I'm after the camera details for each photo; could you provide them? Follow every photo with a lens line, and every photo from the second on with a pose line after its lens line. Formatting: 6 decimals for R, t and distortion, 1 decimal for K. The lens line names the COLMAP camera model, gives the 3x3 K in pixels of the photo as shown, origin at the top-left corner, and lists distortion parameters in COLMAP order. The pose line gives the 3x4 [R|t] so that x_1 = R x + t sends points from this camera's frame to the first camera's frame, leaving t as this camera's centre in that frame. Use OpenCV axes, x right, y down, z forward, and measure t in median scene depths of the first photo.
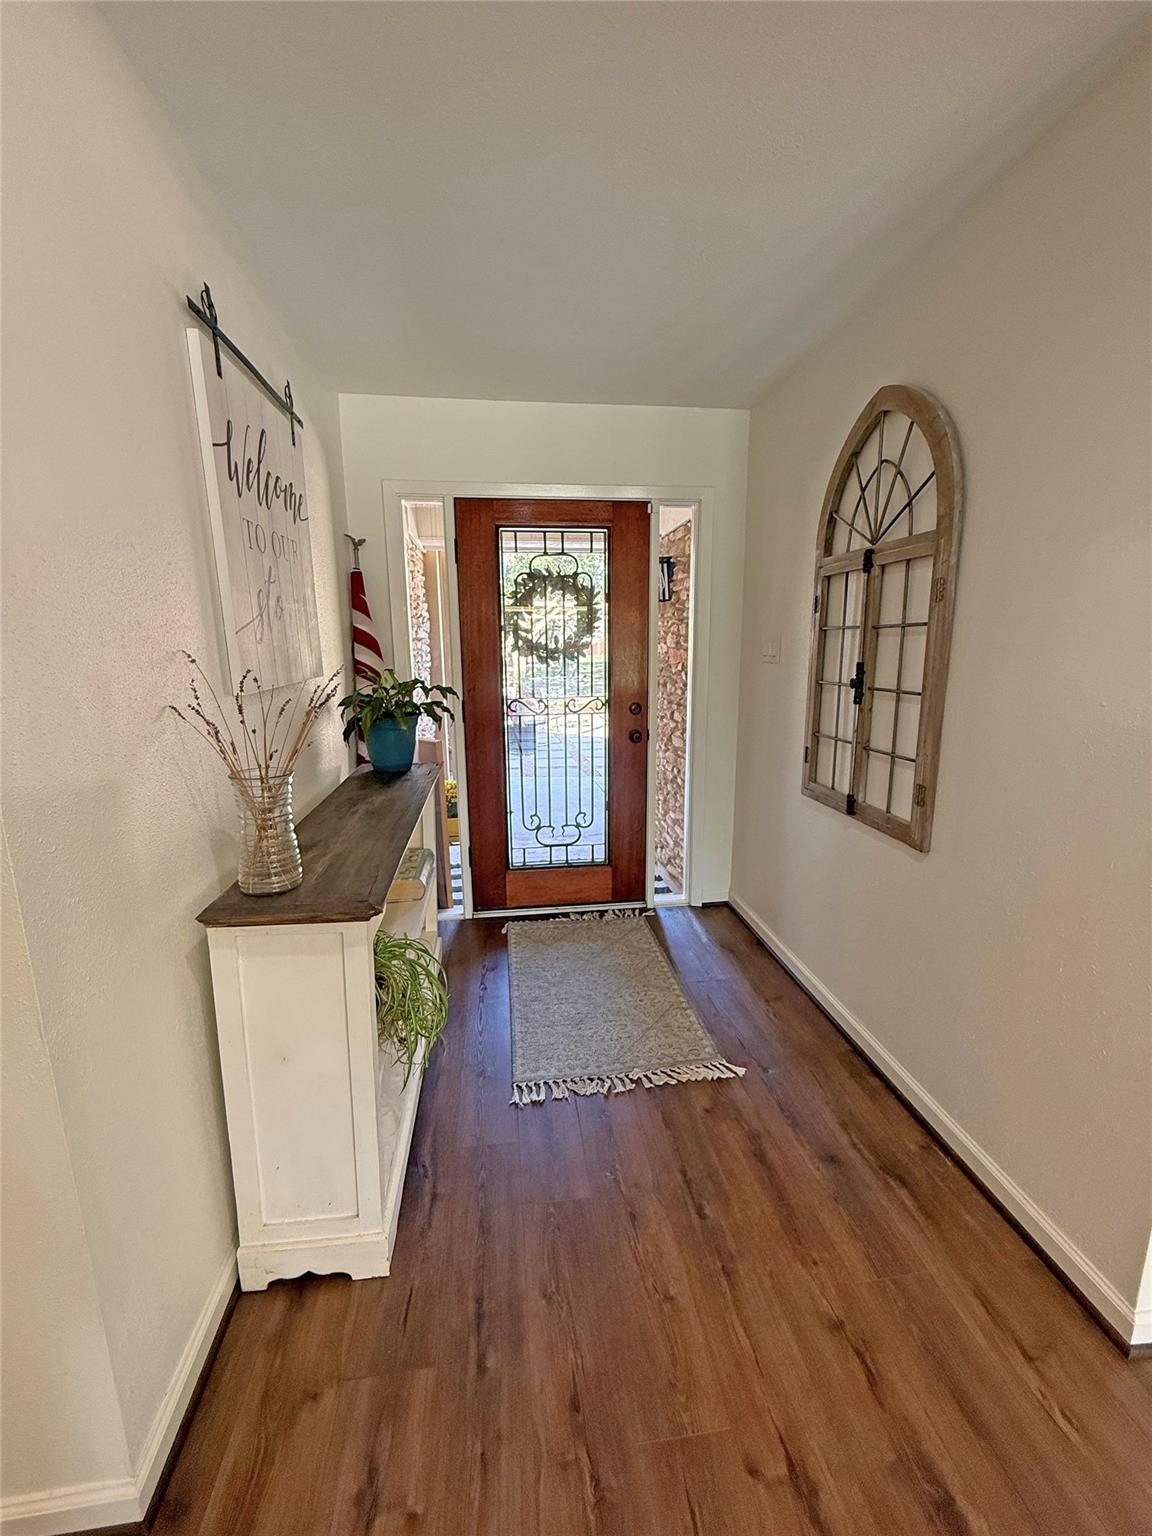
lens RADIAL K [[612.1, 0, 573.4], [0, 612.1, 751.5], [0, 0, 1]] dist [0.000401, -0.000243]
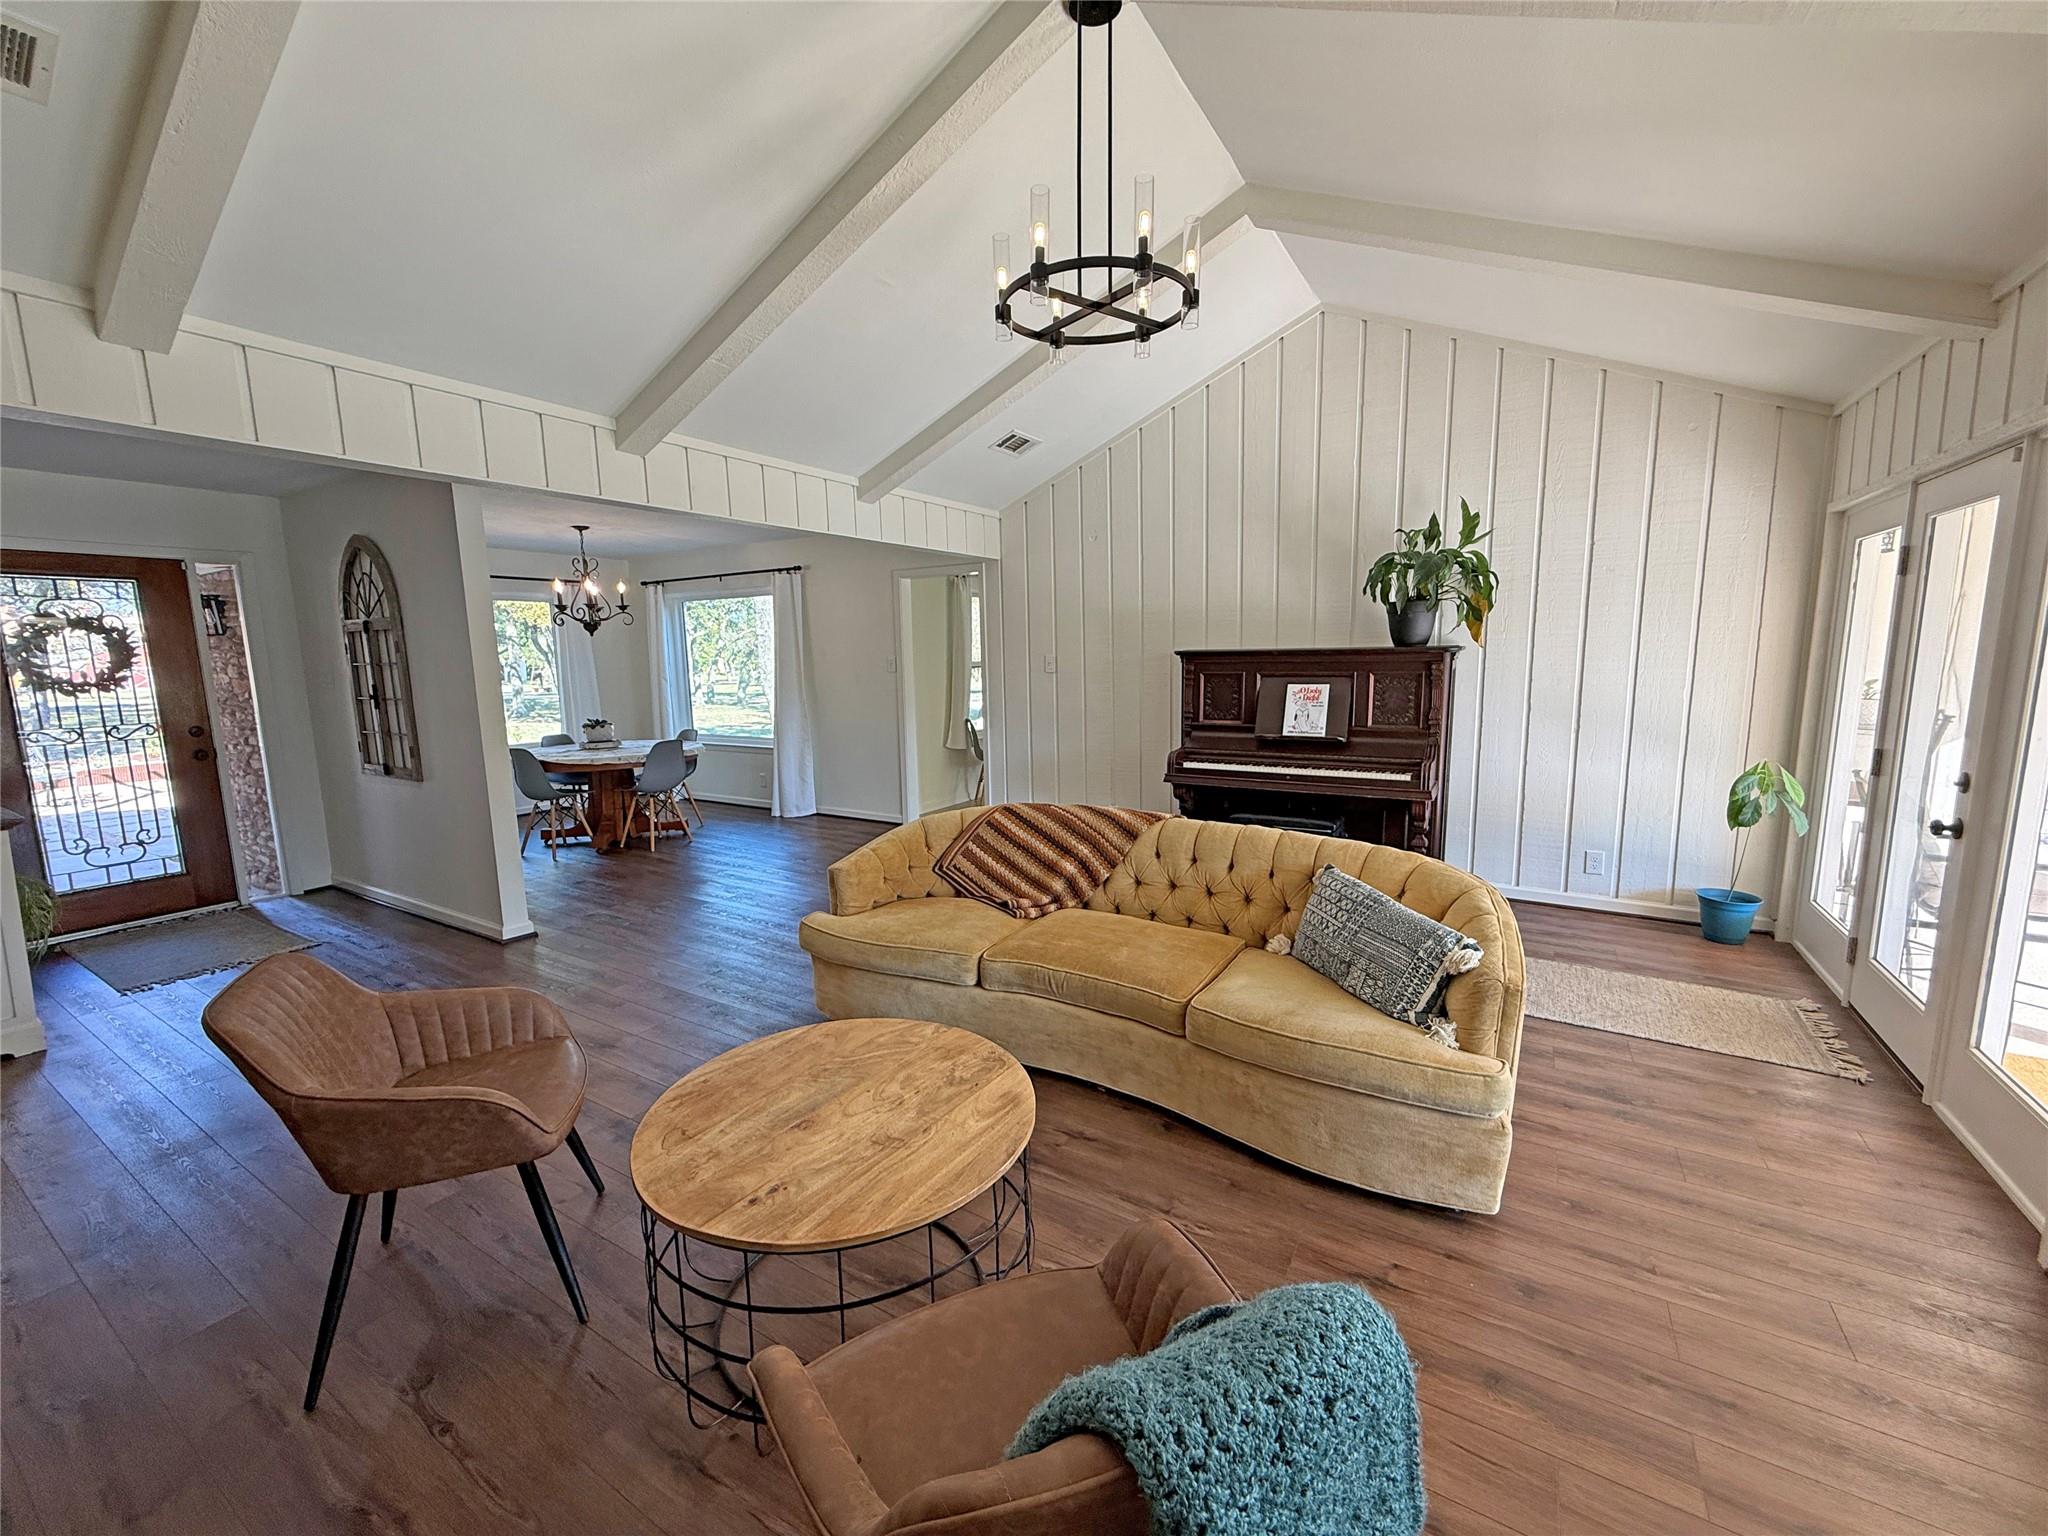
lens RADIAL K [[816.1, 0, 1030.8], [0, 816.1, 770.6], [0, 0, 1]] dist [0.000401, -0.000243]
pose [[0.619819, -0.114829, 0.776298, -0.130991], [0.149182, 0.988438, 0.027097, 0.201130], [-0.770434, 0.099015, 0.629784, -1.211333]]
